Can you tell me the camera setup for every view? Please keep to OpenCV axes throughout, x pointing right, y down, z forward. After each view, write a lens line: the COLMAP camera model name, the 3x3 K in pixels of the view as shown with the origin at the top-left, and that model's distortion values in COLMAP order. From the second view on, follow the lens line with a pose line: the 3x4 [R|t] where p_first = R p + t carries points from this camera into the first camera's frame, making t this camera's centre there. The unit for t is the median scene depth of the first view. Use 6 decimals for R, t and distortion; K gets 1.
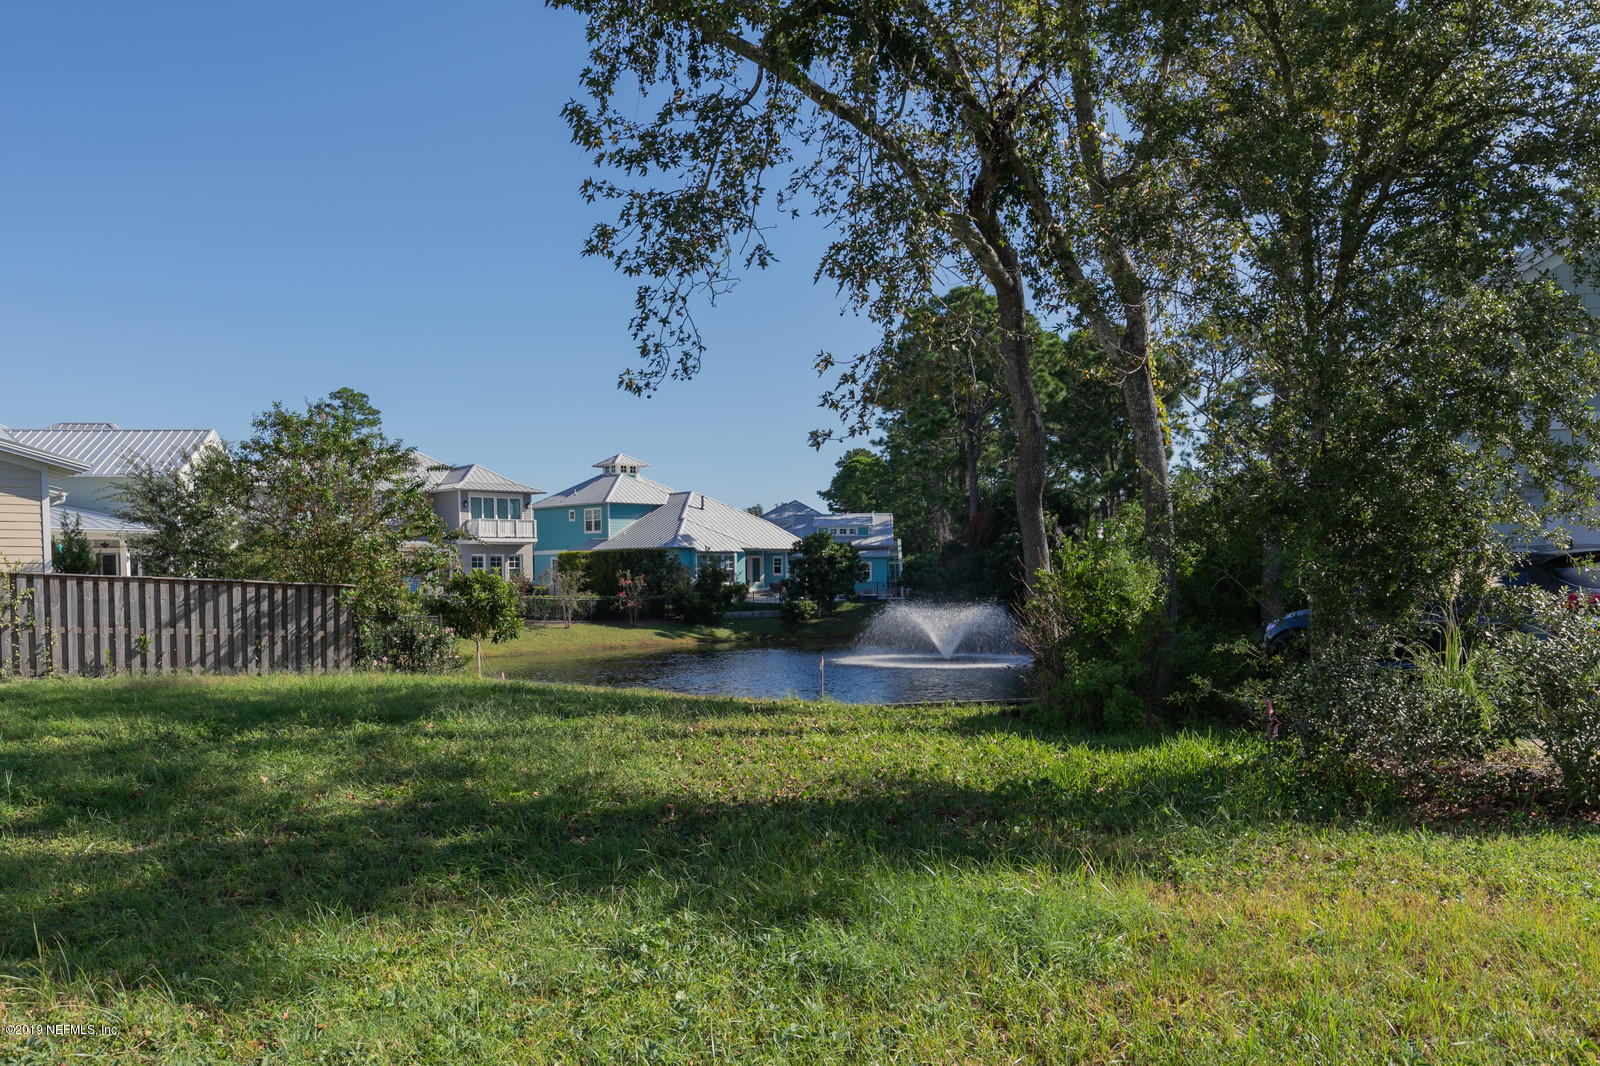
lens RADIAL K [[1213.2, 0, 801.9], [0, 1213.2, 536.8], [0, 0, 1]] dist [0.003986, 0.000226]
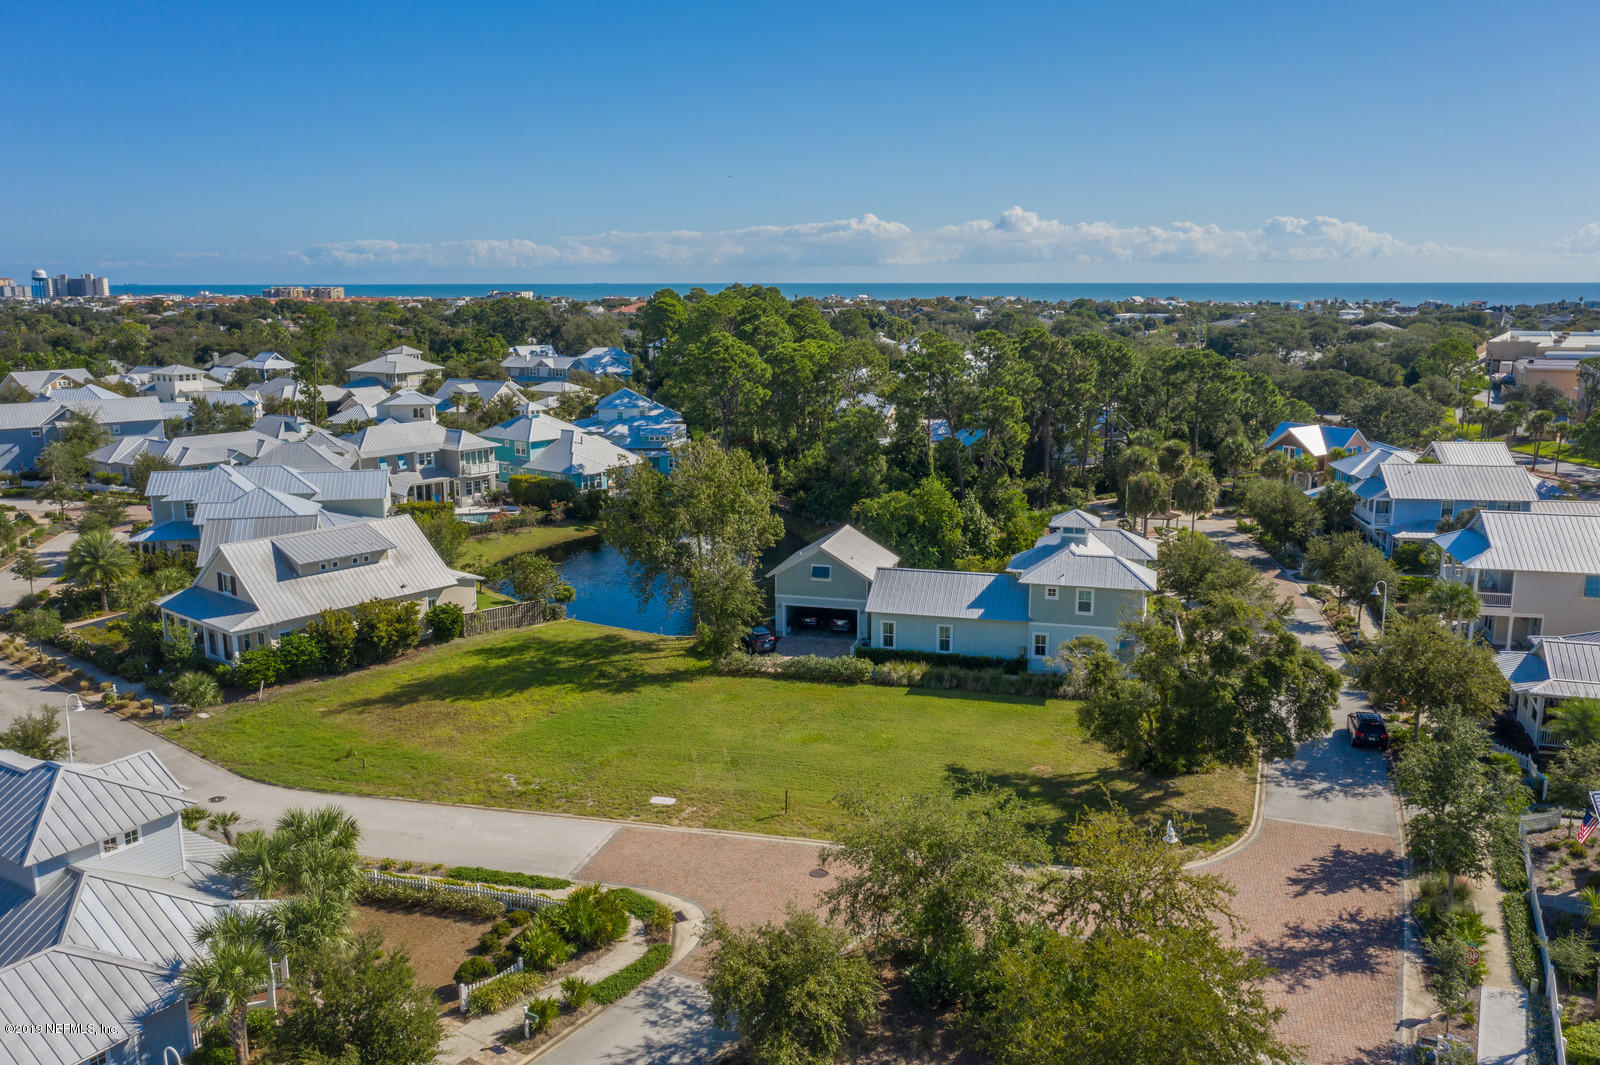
lens RADIAL K [[1276.0, 0, 802.4], [0, 1276.0, 533.9], [0, 0, 1]] dist [-0.015703, 0.021954]
pose [[0.991219, -0.020957, 0.130560, -0.005566], [-0.009128, 0.974161, 0.225668, -0.363894], [-0.131916, -0.224878, 0.965416, -1.048436]]
